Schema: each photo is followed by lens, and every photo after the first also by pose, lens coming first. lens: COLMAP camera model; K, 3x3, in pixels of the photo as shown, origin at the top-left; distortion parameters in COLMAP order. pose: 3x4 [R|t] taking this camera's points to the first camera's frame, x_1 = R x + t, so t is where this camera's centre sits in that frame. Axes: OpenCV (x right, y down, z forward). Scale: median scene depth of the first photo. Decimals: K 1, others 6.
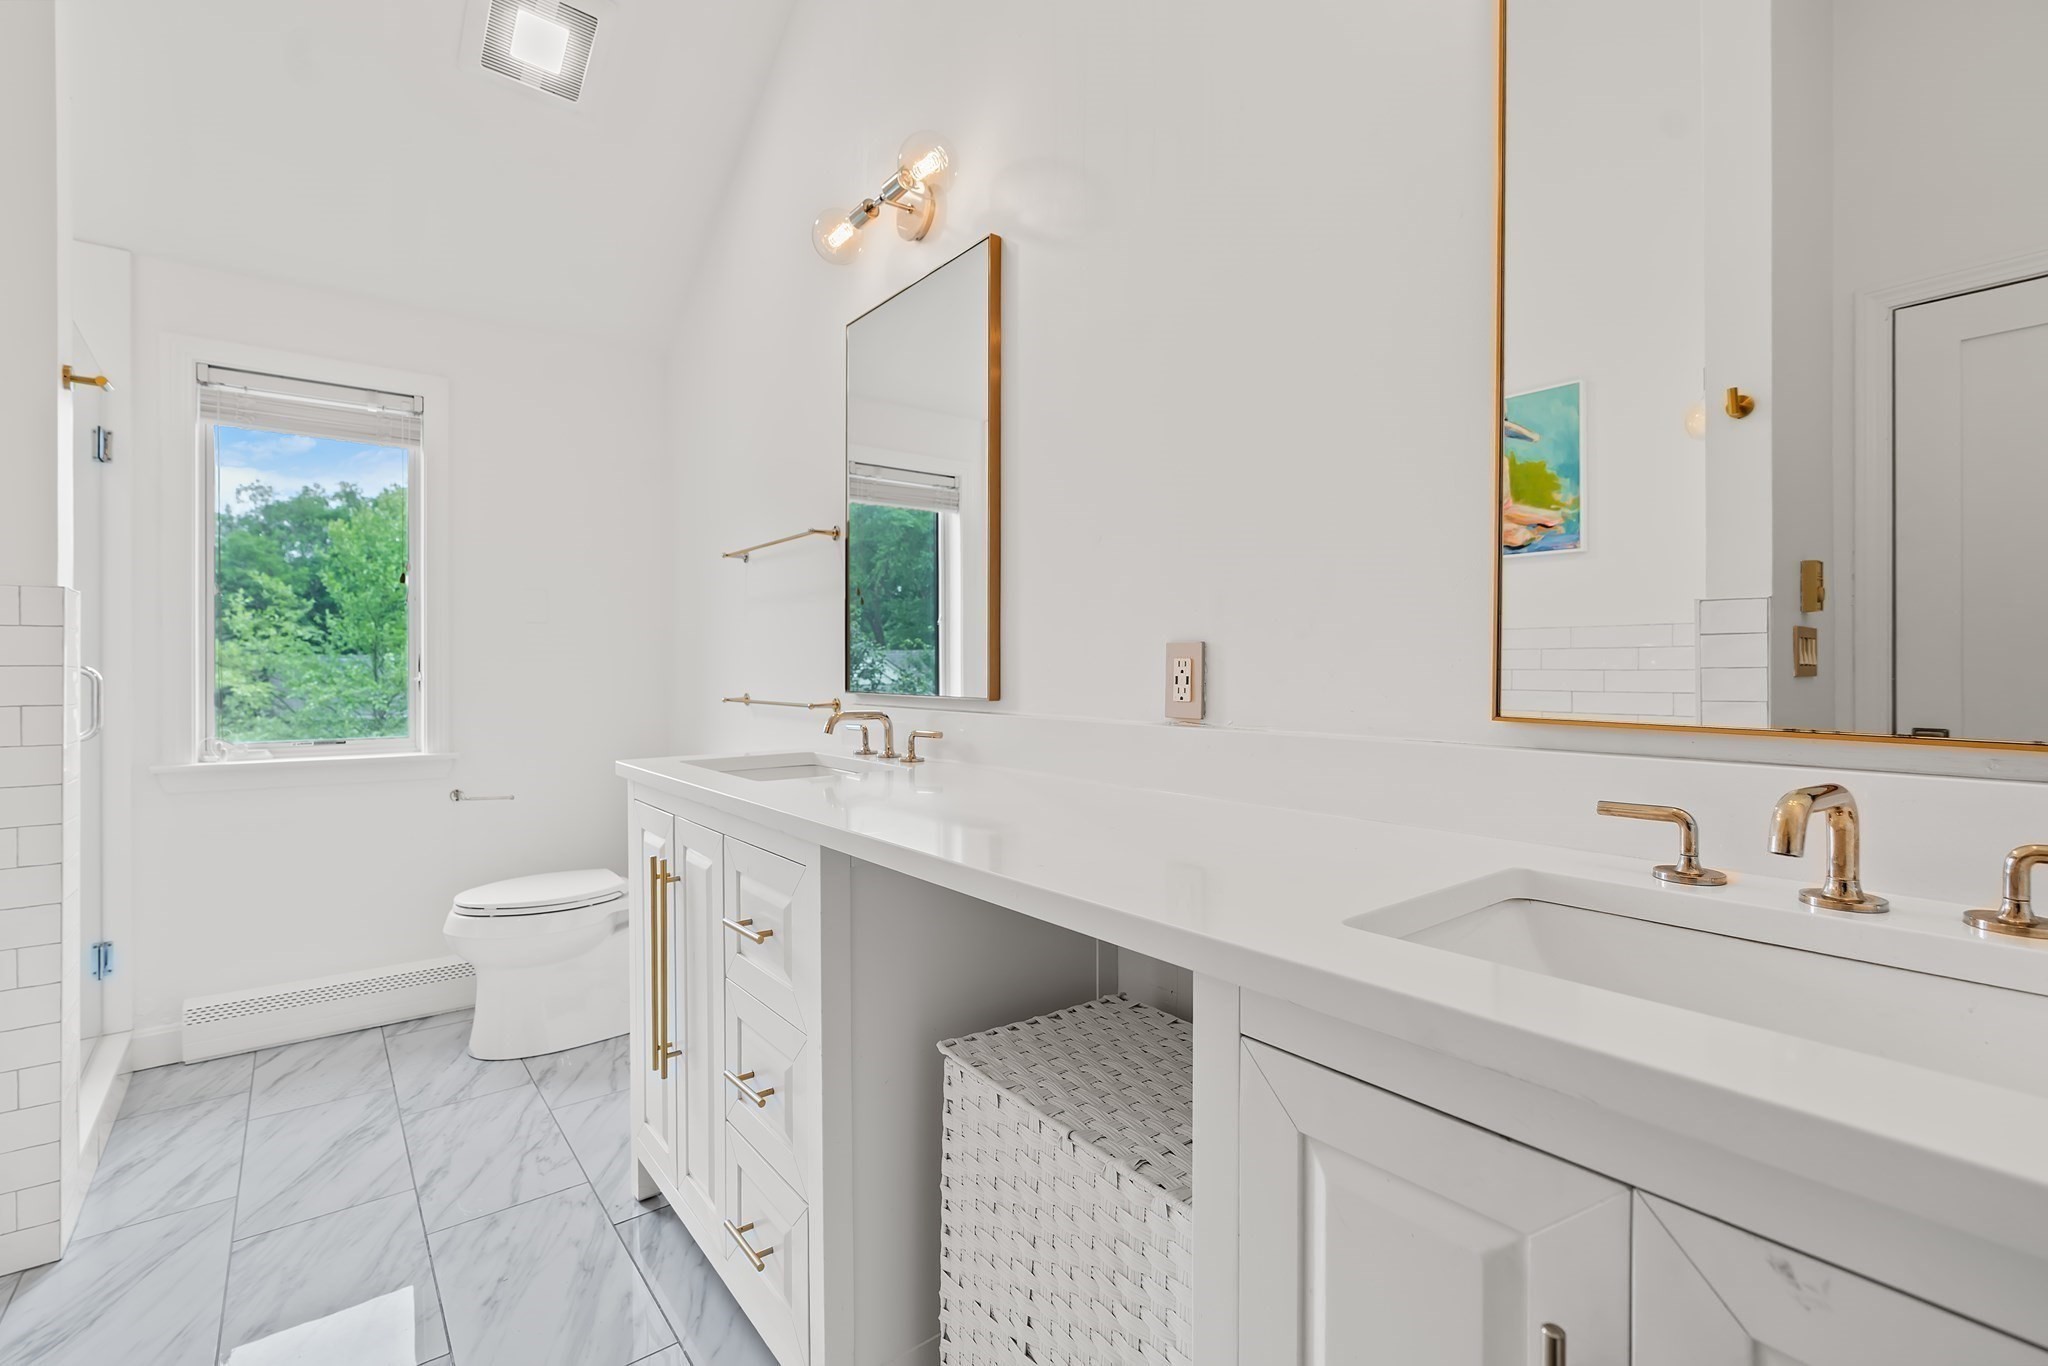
lens RADIAL K [[920.9, 0, 1015.0], [0, 920.9, 673.9], [0, 0, 1]] dist [-0.011077, 0.005816]
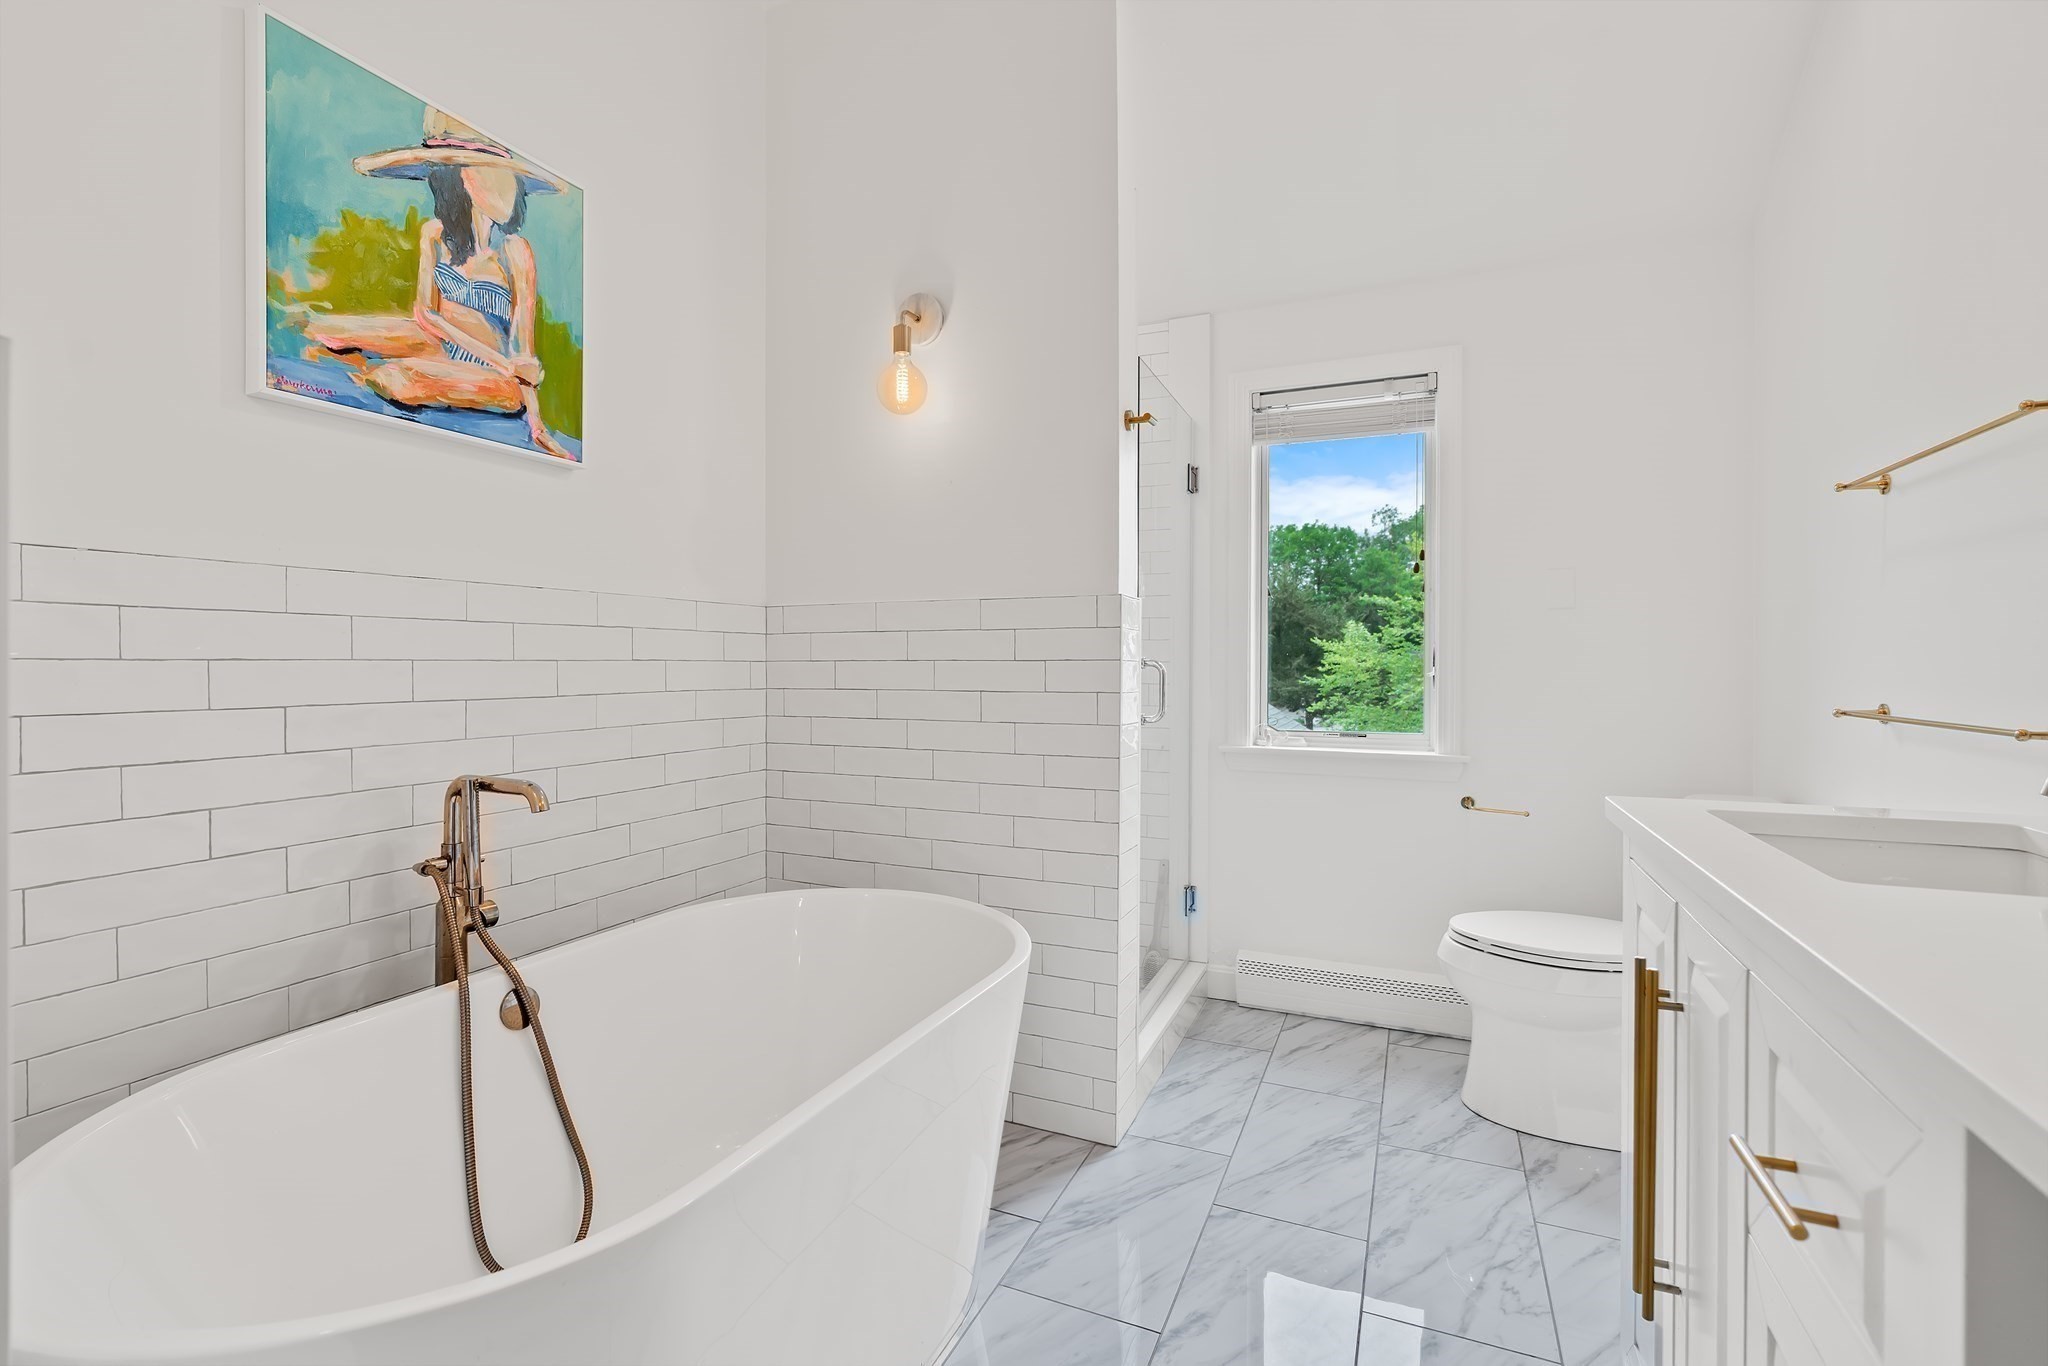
lens RADIAL K [[920.9, 0, 1007.3], [0, 920.9, 675.0], [0, 0, 1]] dist [-0.011077, 0.005816]
pose [[0.470266, 0.014287, -0.882409, -0.027603], [-0.008055, 0.999897, 0.011897, -0.001881], [0.882488, 0.001513, 0.470333, 0.211122]]
